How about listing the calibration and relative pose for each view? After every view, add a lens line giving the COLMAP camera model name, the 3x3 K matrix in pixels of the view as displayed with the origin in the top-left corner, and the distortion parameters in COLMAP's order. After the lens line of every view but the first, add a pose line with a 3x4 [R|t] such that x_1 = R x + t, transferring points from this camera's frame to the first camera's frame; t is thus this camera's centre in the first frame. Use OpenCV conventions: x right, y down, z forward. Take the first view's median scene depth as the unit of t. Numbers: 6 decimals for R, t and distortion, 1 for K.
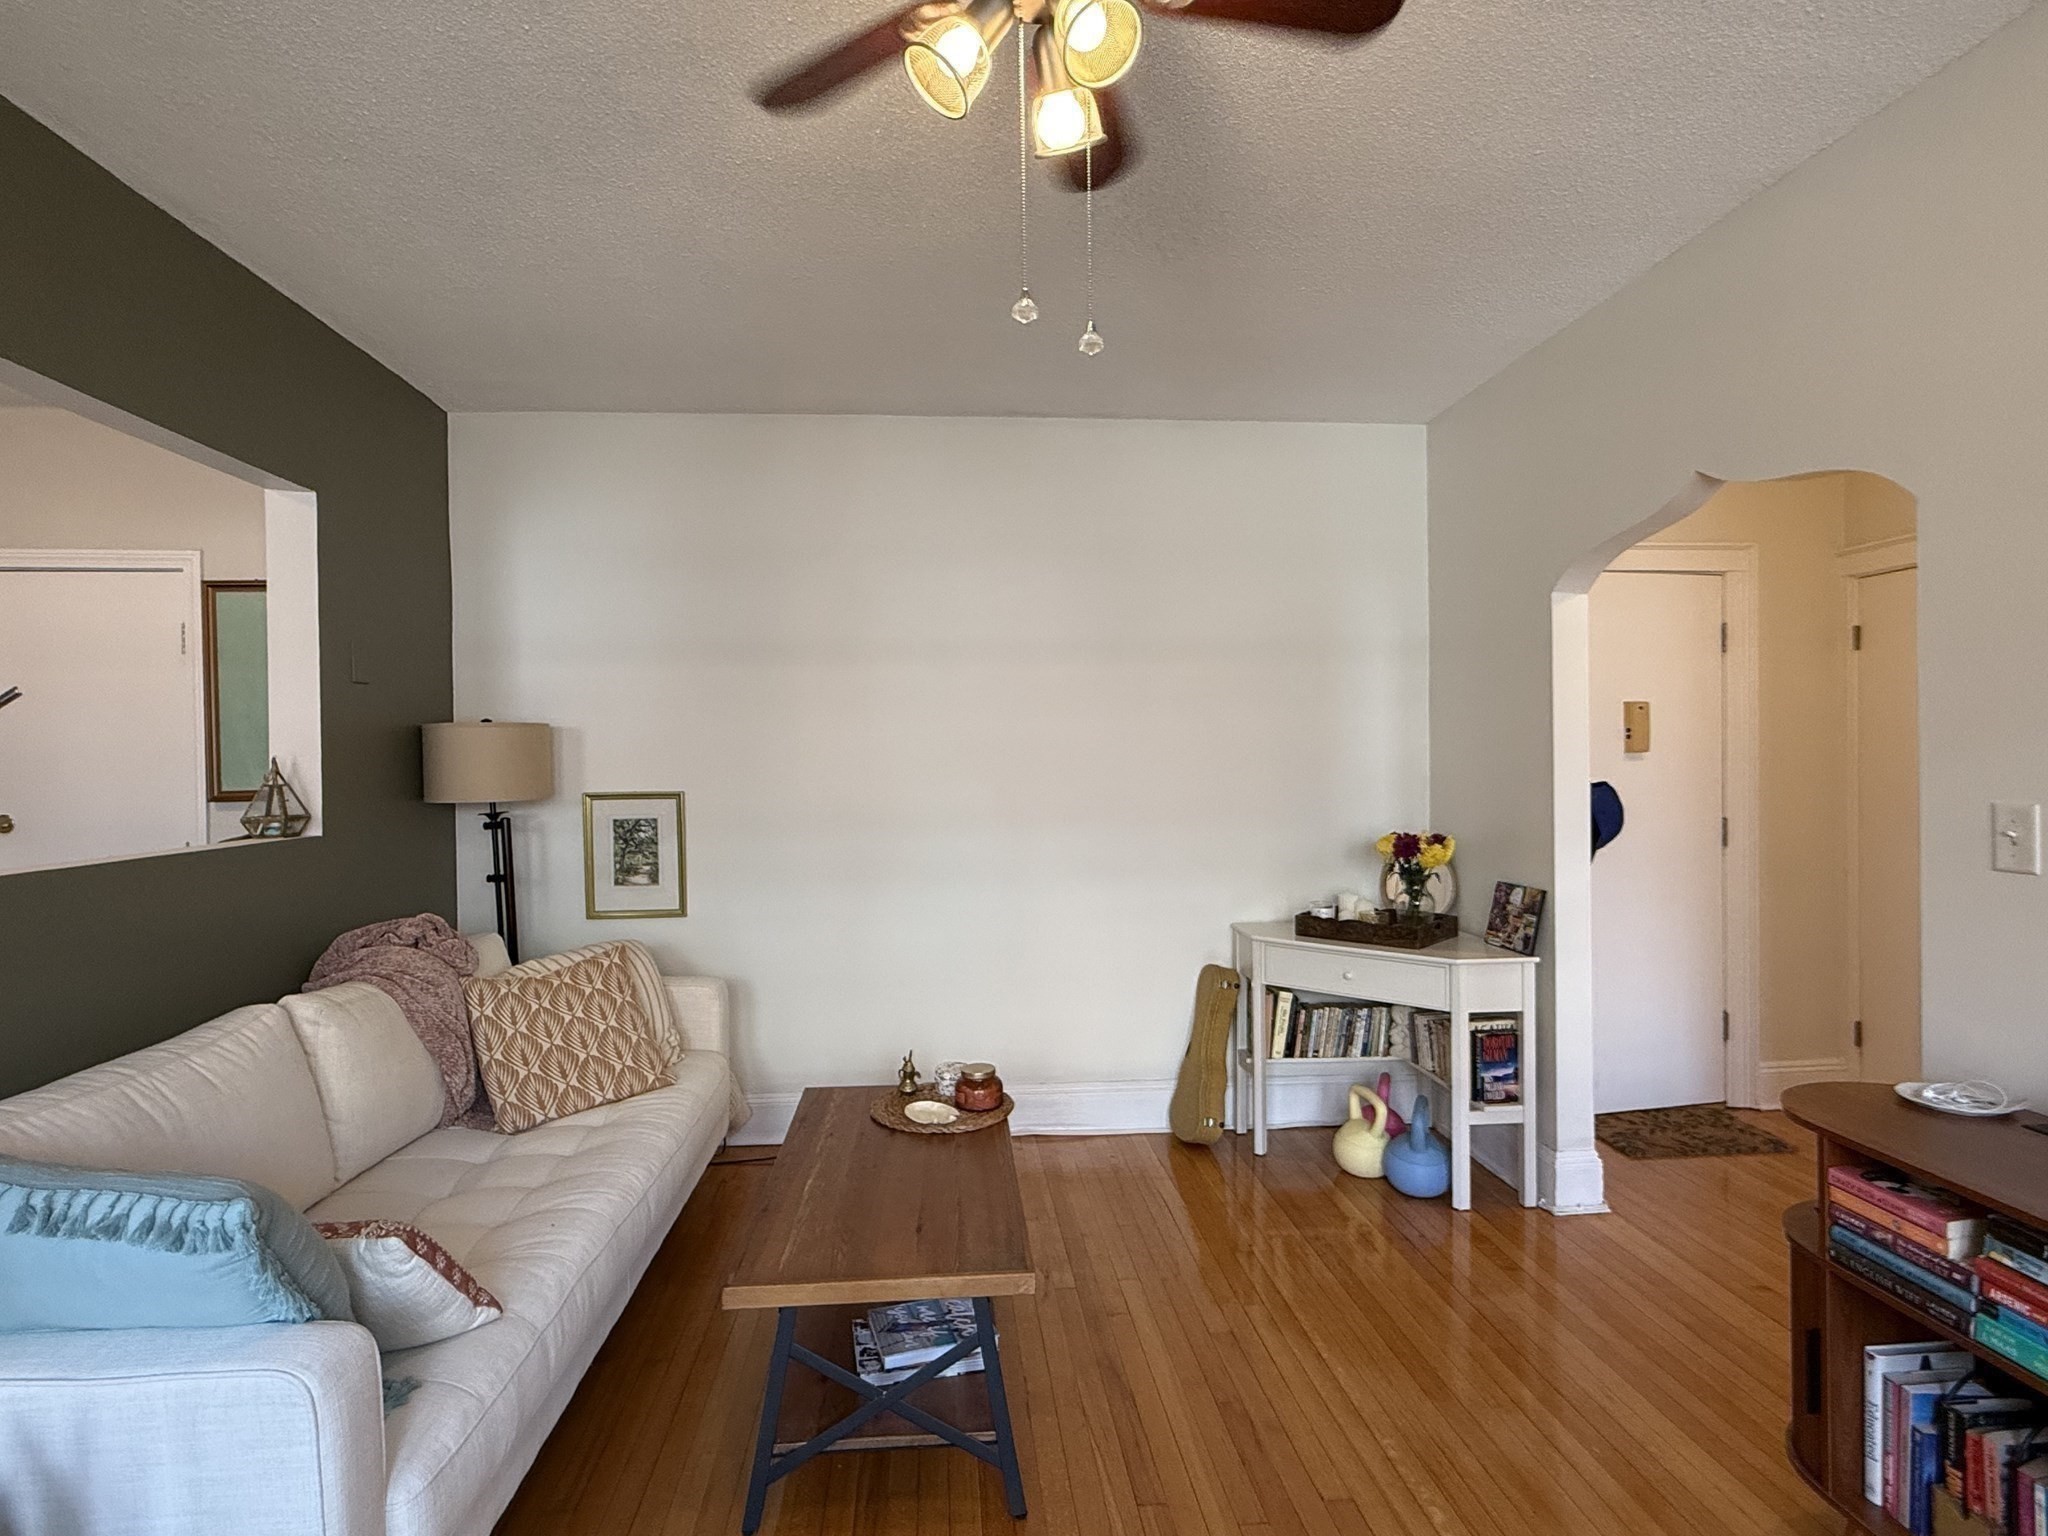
lens RADIAL K [[1055.6, 0, 1033.5], [0, 1055.6, 757.0], [0, 0, 1]] dist [-0.002352, -0.000064]
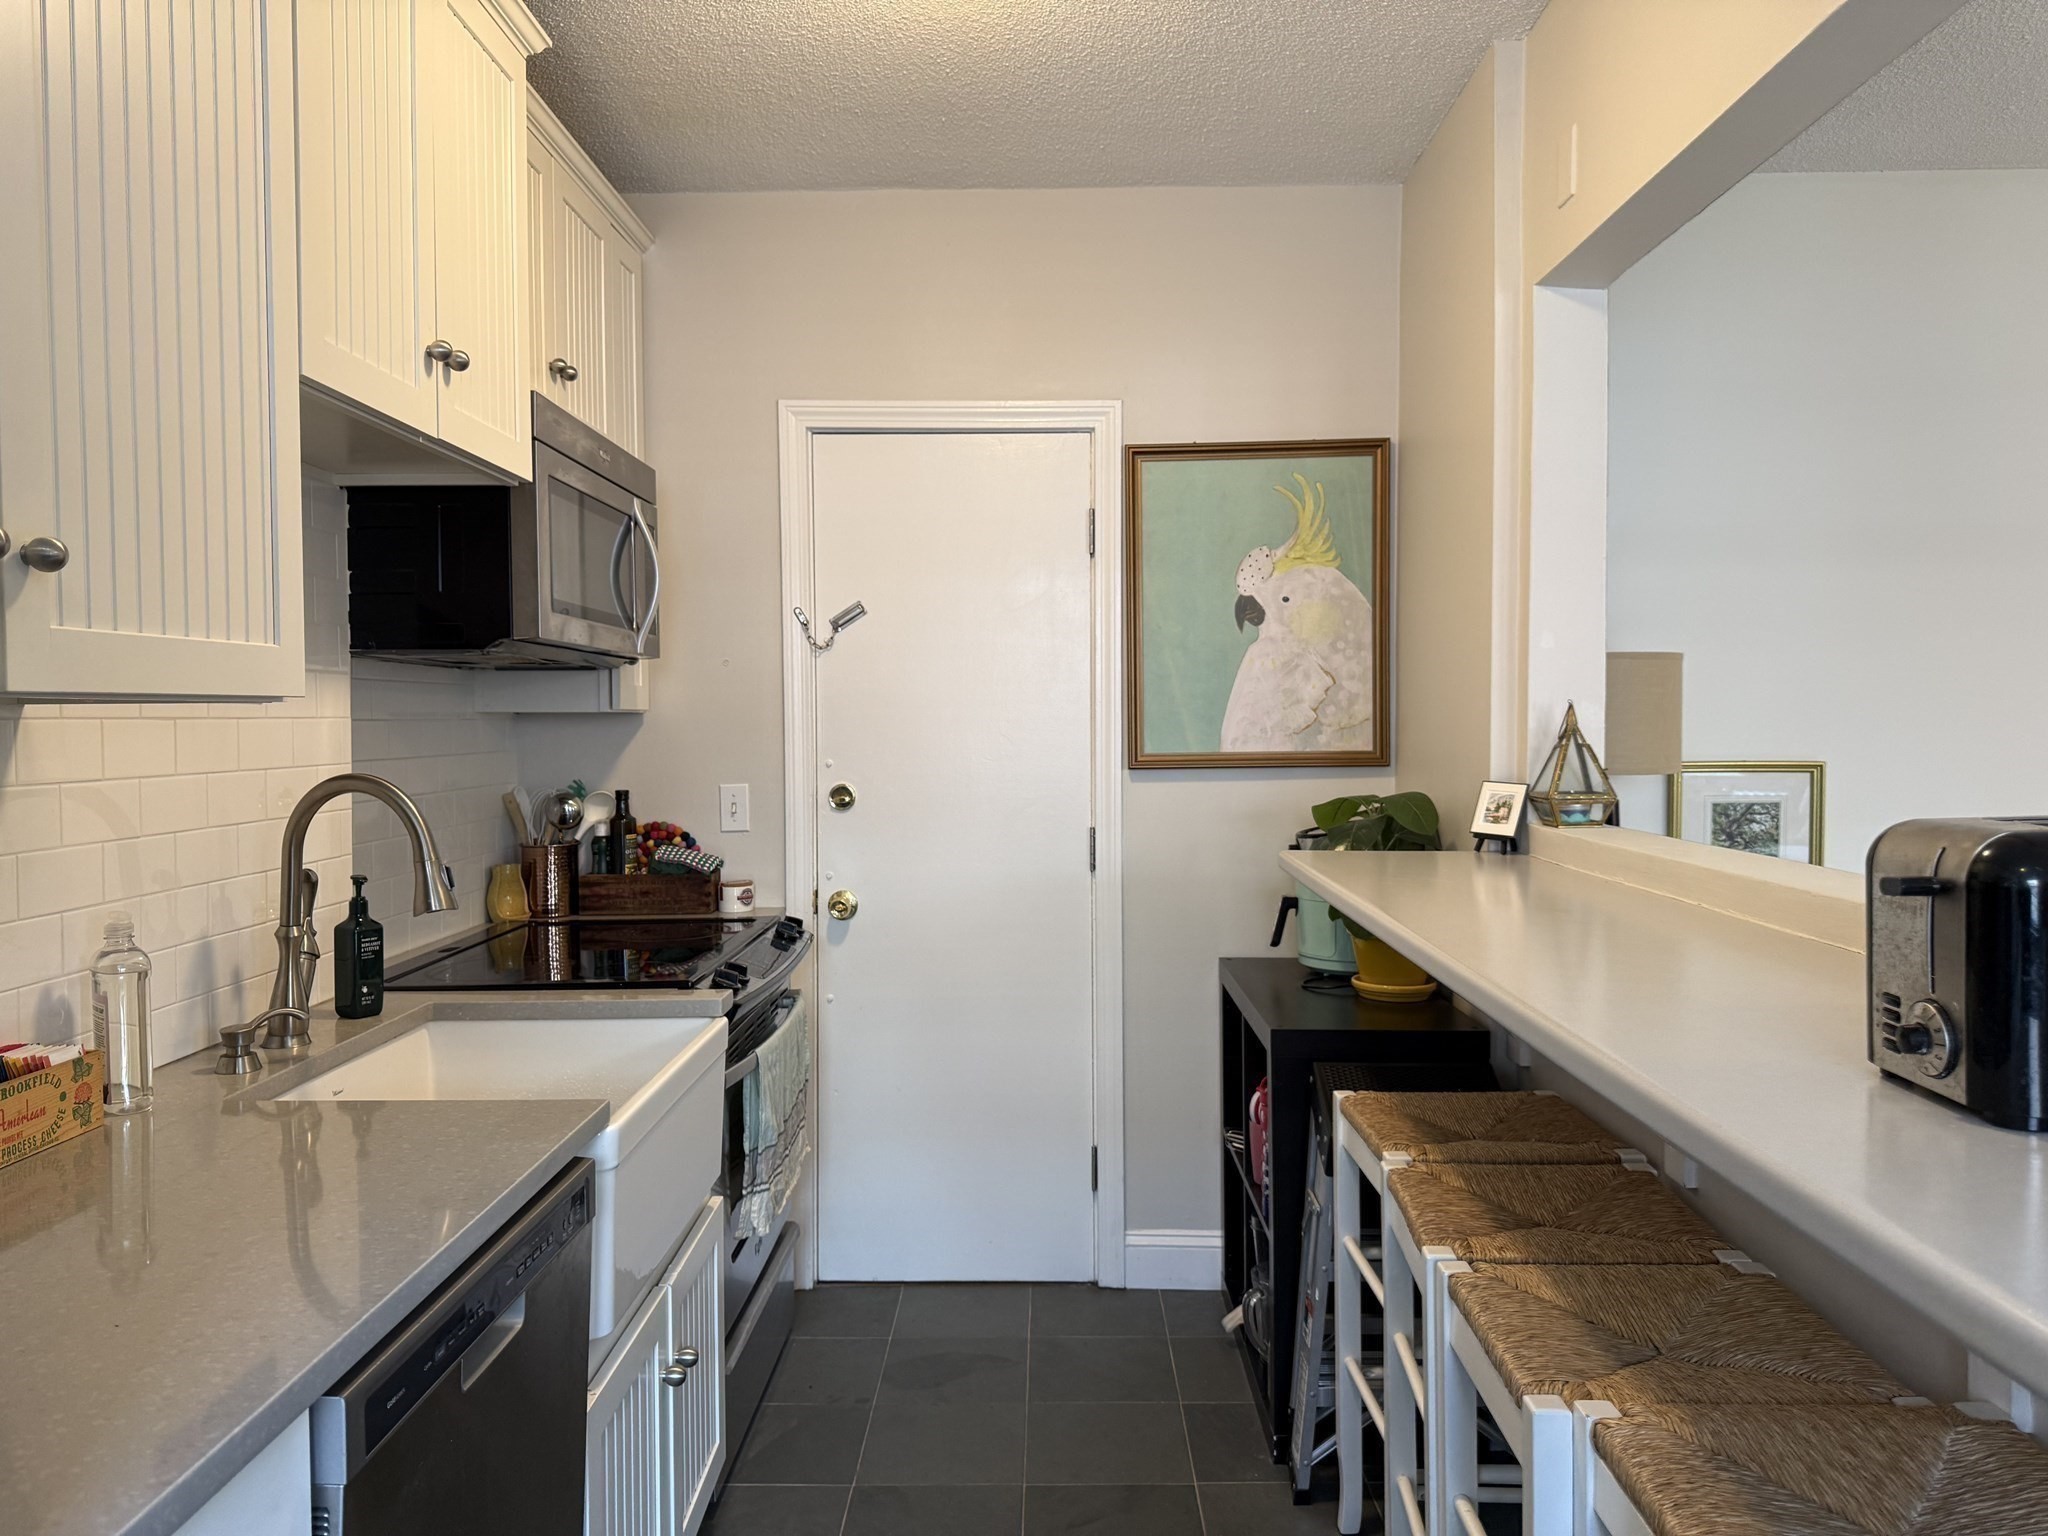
lens RADIAL K [[1440.6, 0, 1029.7], [0, 1440.6, 760.4], [0, 0, 1]] dist [0.083875, -0.116072]
pose [[0.994511, 0.012028, -0.103936, -0.763153], [-0.008881, 0.999489, 0.030693, 0.008967], [0.104252, -0.029601, 0.994110, 0.057558]]
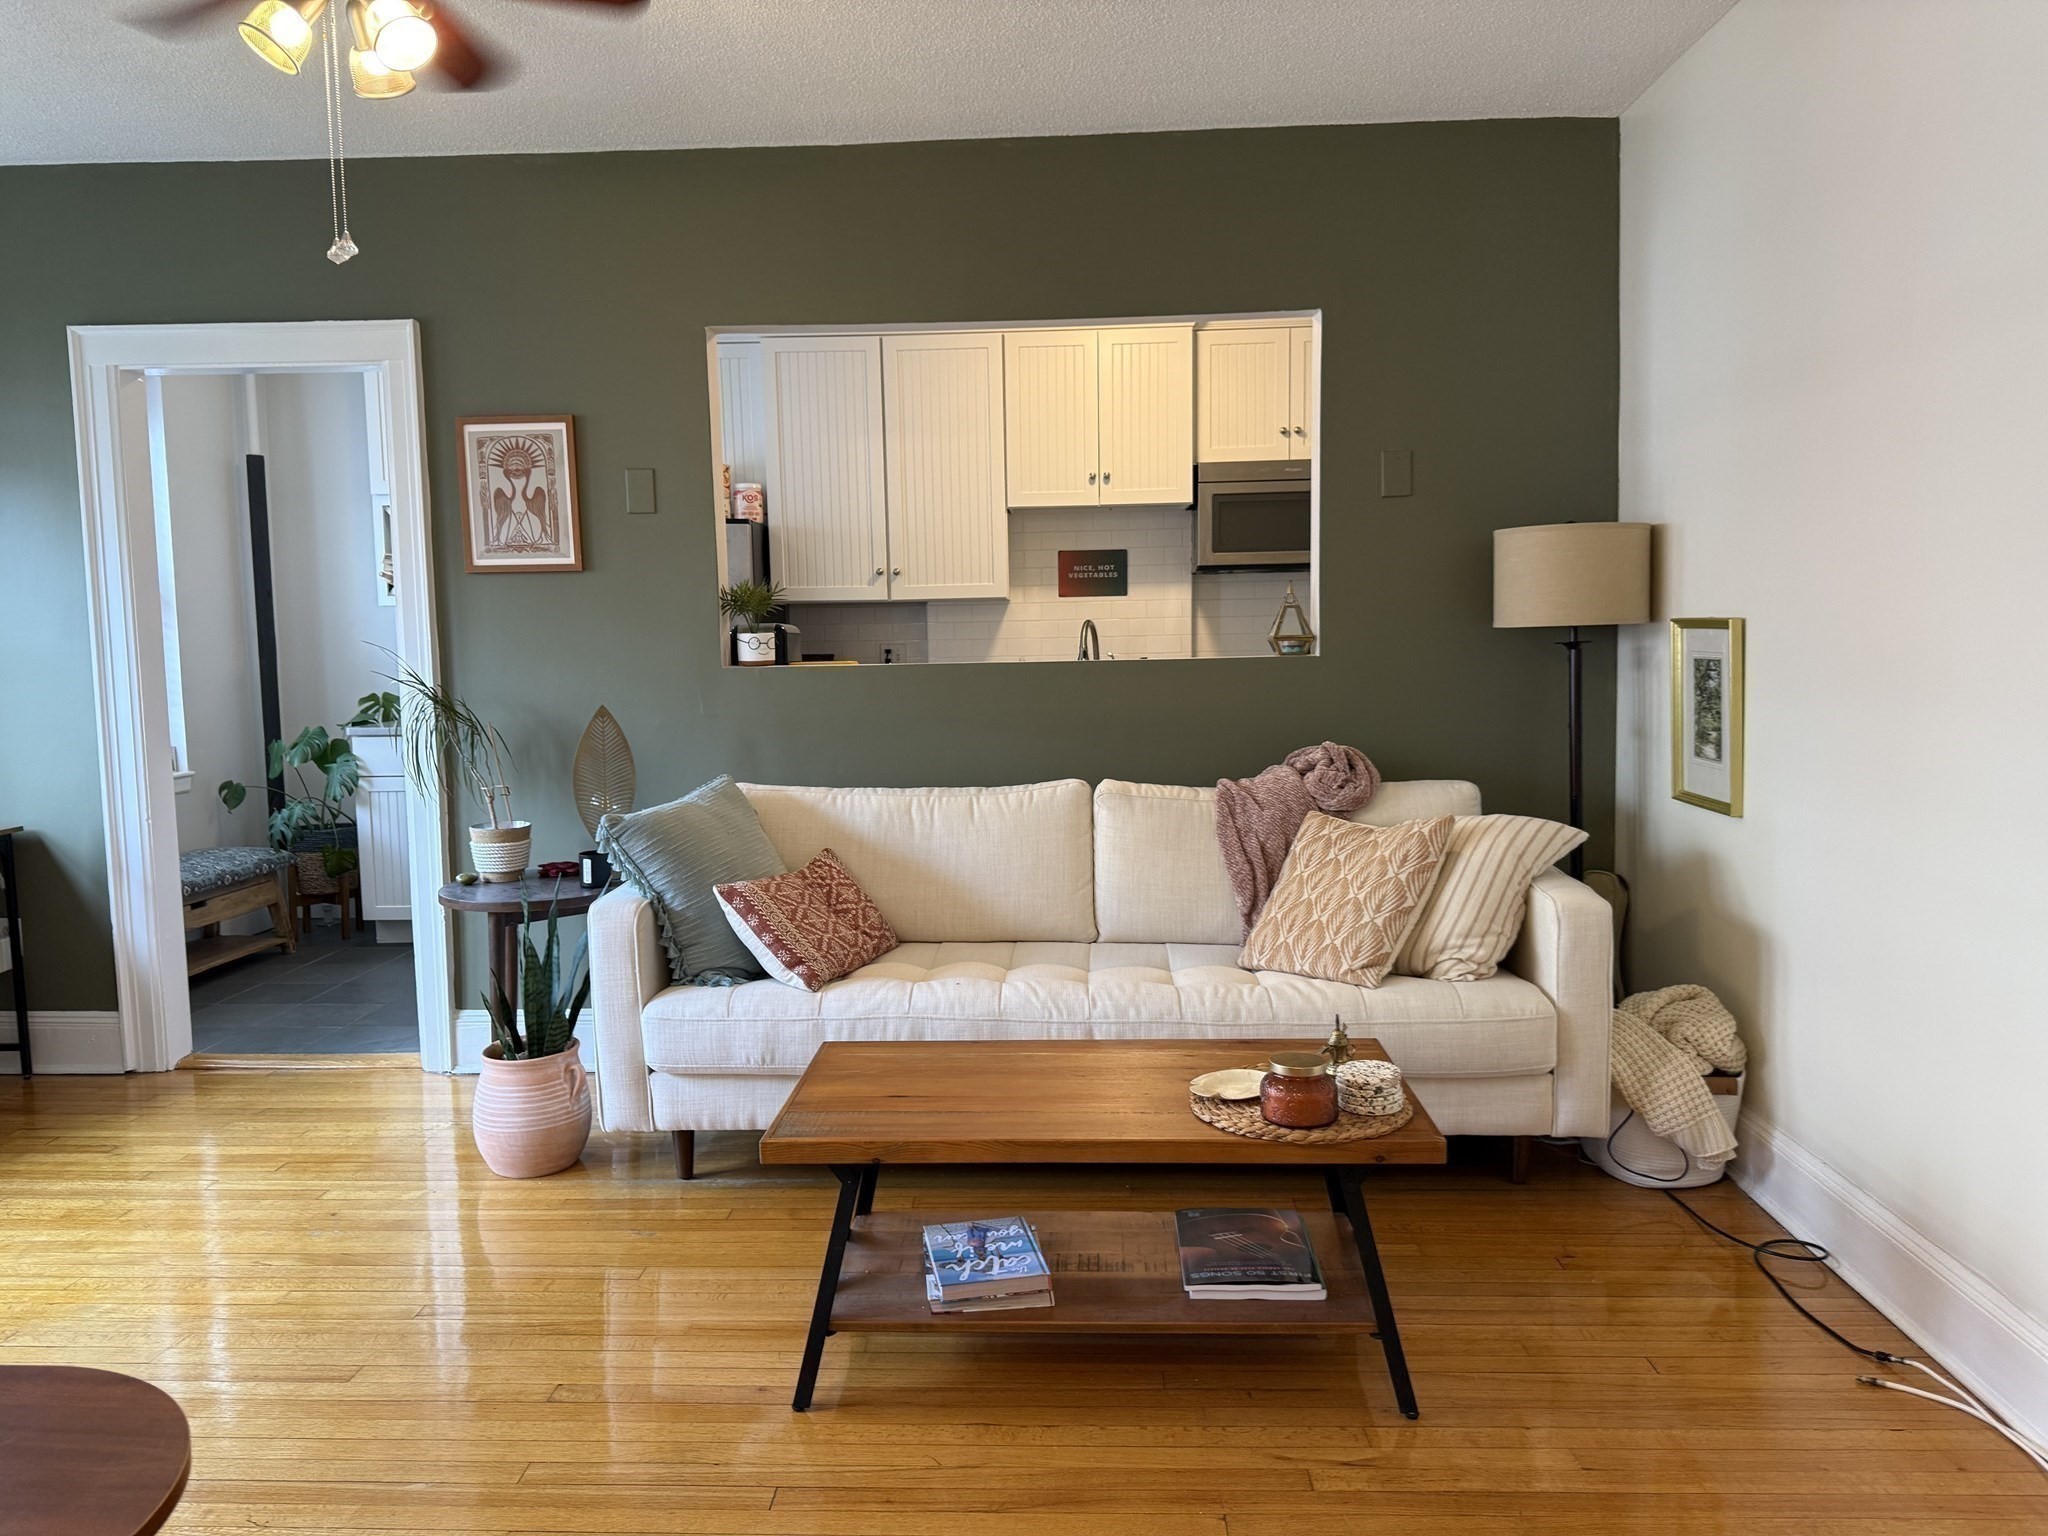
lens RADIAL K [[1440.6, 0, 1010.2], [0, 1440.6, 755.5], [0, 0, 1]] dist [0.083875, -0.116072]
pose [[-0.134814, 0.103659, -0.985434, 0.617412], [0.020883, 0.994589, 0.101766, 0.017701], [0.990651, -0.006859, -0.136249, 0.727591]]
